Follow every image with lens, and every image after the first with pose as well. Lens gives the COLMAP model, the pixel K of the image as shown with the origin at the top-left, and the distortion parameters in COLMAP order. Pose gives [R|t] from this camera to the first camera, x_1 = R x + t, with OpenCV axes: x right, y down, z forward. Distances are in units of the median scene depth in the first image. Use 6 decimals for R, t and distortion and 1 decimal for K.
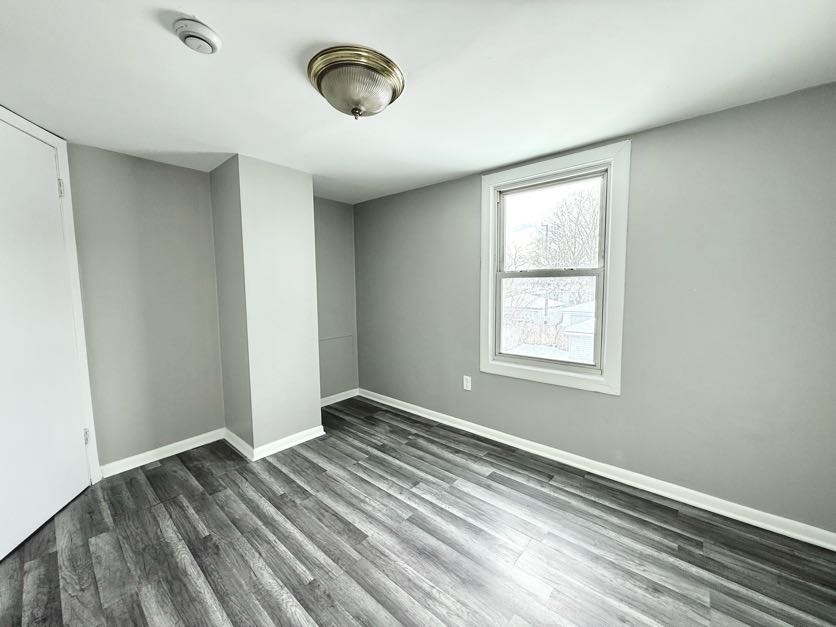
lens RADIAL K [[331.3, 0, 411.6], [0, 331.3, 314.7], [0, 0, 1]] dist [-0.003111, 0.000750]
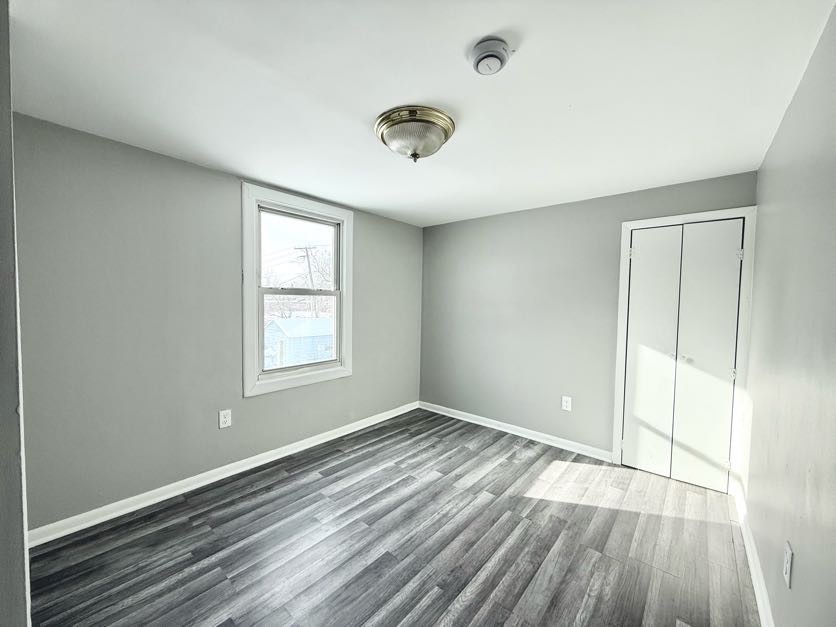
lens RADIAL K [[331.3, 0, 421.8], [0, 331.3, 315.1], [0, 0, 1]] dist [-0.003111, 0.000750]
pose [[-0.019177, -0.033453, 0.999256, -0.844246], [0.073069, 0.996721, 0.034770, -0.056527], [-0.997143, 0.073681, -0.016669, 0.649878]]
